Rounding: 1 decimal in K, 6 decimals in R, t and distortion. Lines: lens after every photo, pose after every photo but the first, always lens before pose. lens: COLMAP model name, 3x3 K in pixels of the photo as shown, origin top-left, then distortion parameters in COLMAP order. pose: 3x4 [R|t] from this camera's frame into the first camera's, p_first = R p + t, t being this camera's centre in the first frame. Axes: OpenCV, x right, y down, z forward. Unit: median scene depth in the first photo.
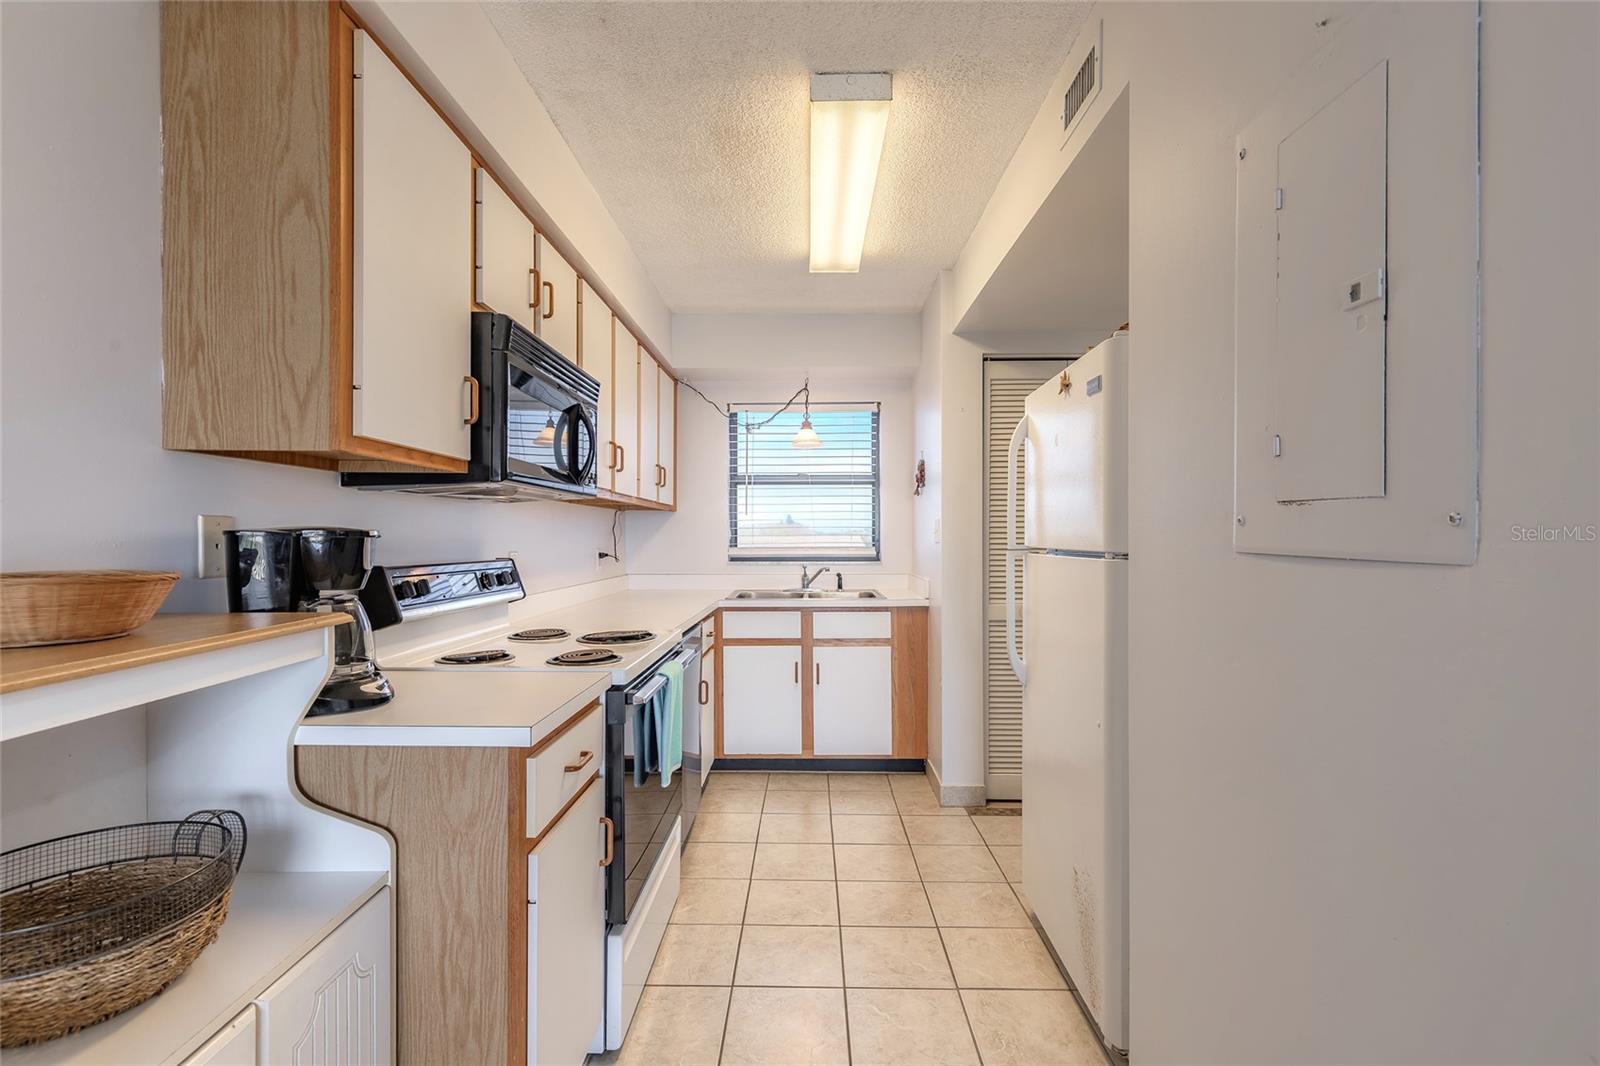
lens RADIAL K [[719.8, 0, 797.3], [0, 719.8, 538.3], [0, 0, 1]] dist [0.006737, -0.000956]
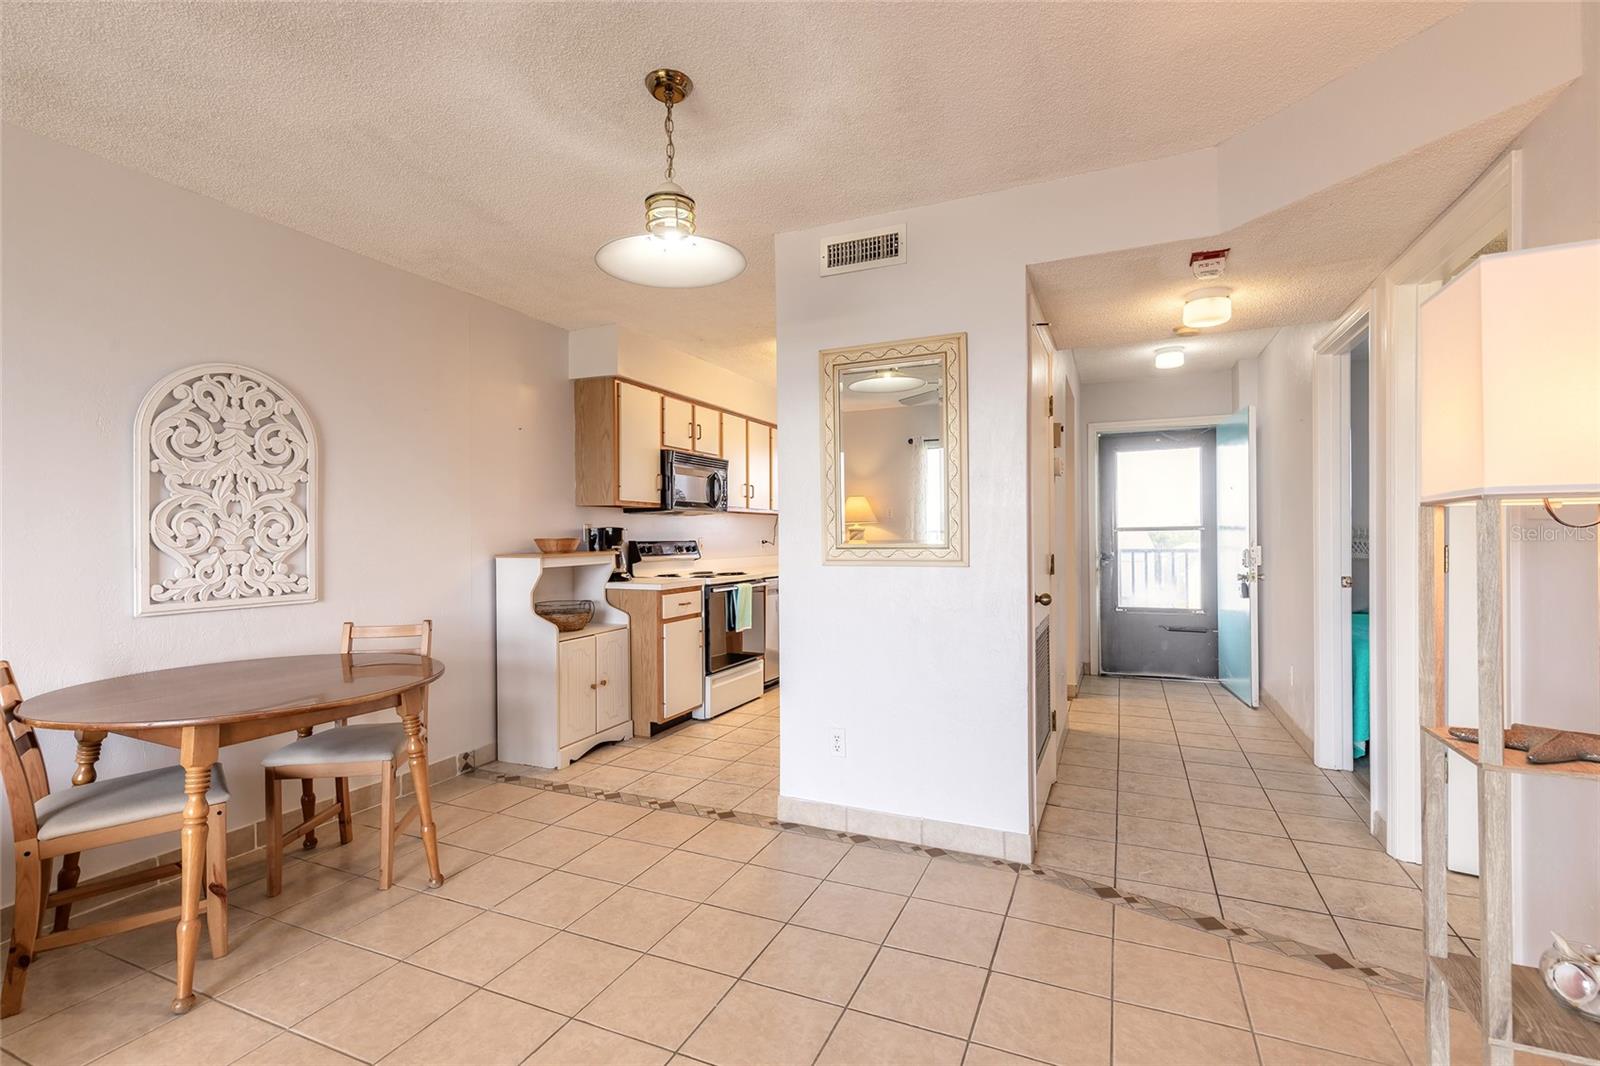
lens RADIAL K [[719.8, 0, 797.3], [0, 719.8, 538.3], [0, 0, 1]] dist [0.006737, -0.000956]
pose [[0.920141, -0.008219, -0.391500, 0.518250], [0.009281, 0.999957, 0.000821, 0.014268], [0.391476, -0.004389, 0.920178, -0.628941]]
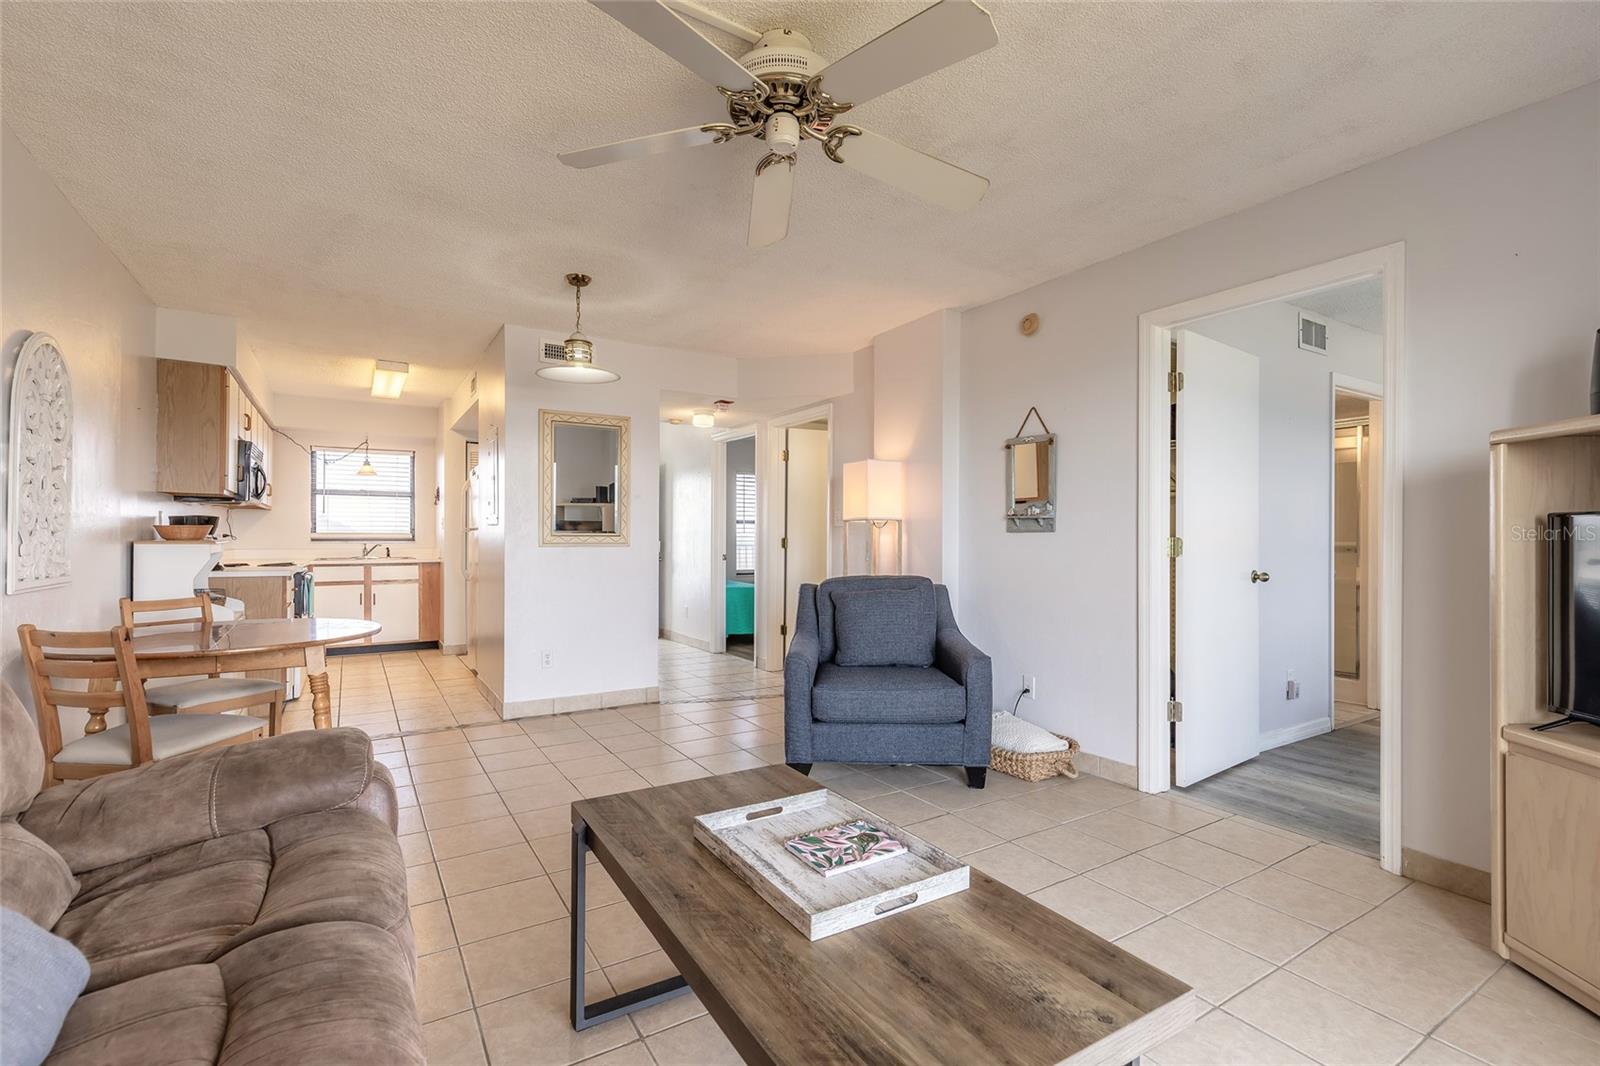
lens RADIAL K [[719.8, 0, 797.3], [0, 719.8, 538.3], [0, 0, 1]] dist [0.006737, -0.000956]
pose [[0.840165, 0.002470, 0.542326, -0.064705], [-0.001246, 0.999996, -0.002623, 0.033445], [-0.542330, 0.001528, 0.840164, -1.166772]]
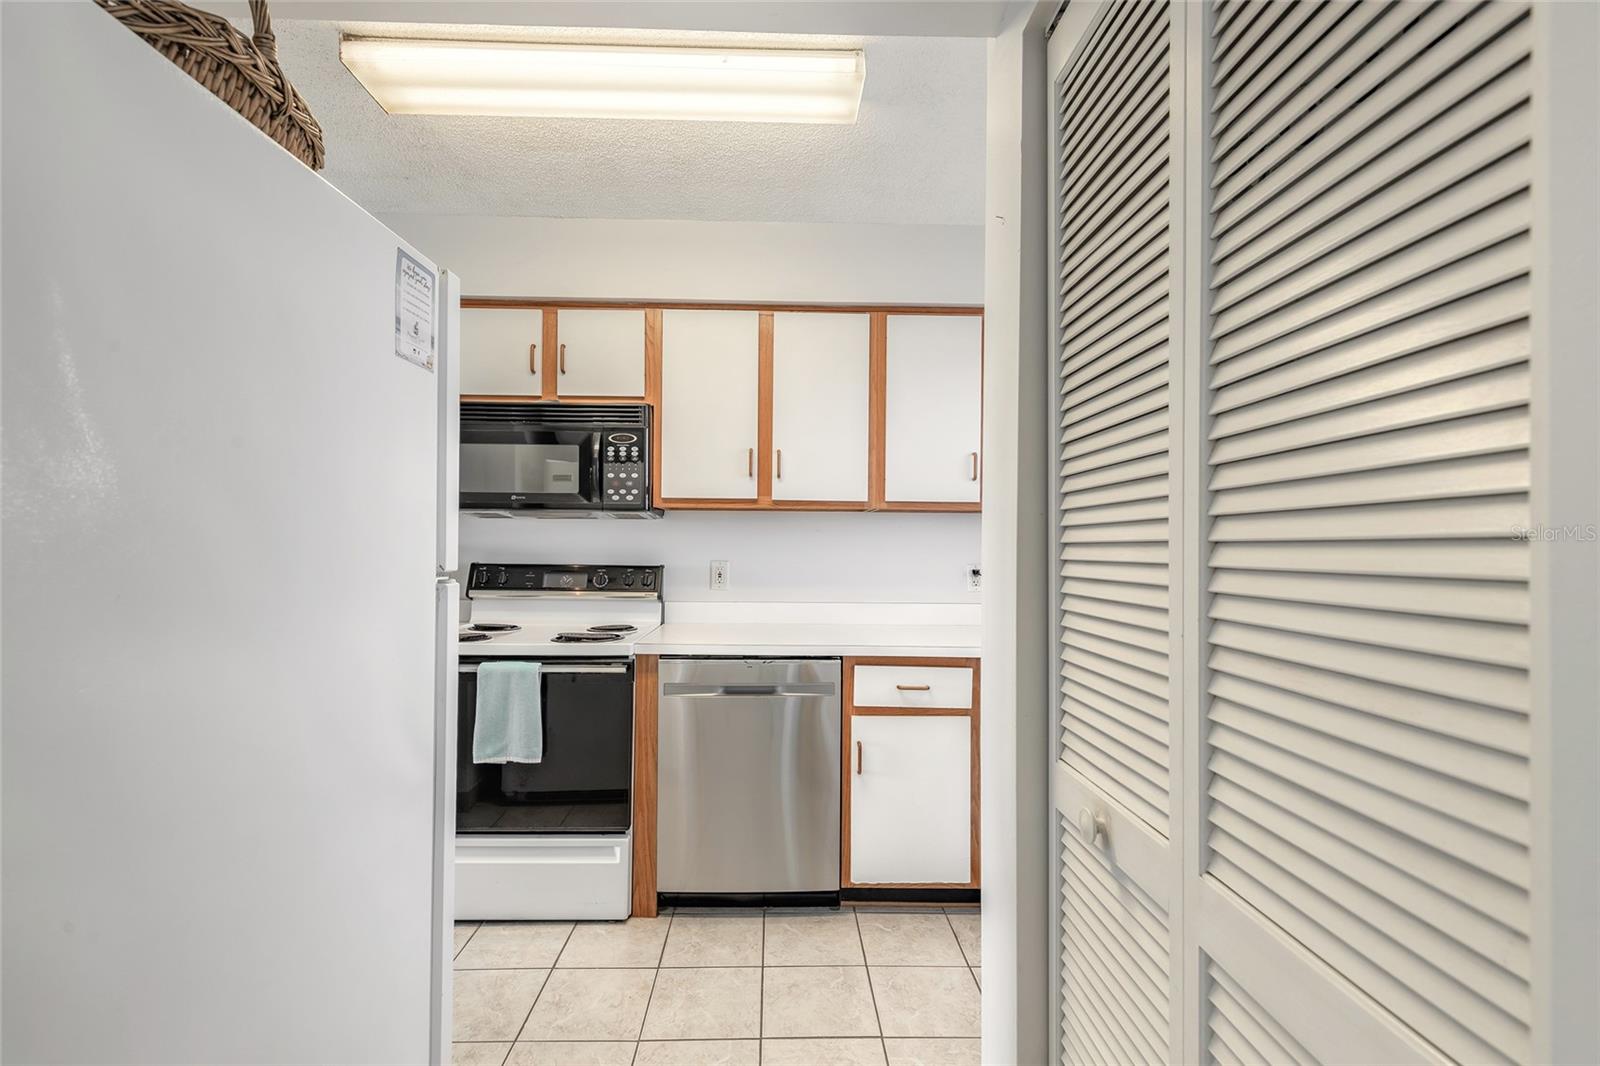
lens RADIAL K [[719.8, 0, 797.3], [0, 719.8, 538.3], [0, 0, 1]] dist [0.006737, -0.000956]
pose [[0.023072, -0.008822, -0.999695, 0.524899], [-0.010147, 0.999907, -0.009058, -0.006121], [0.999682, 0.010353, 0.022981, 0.790926]]
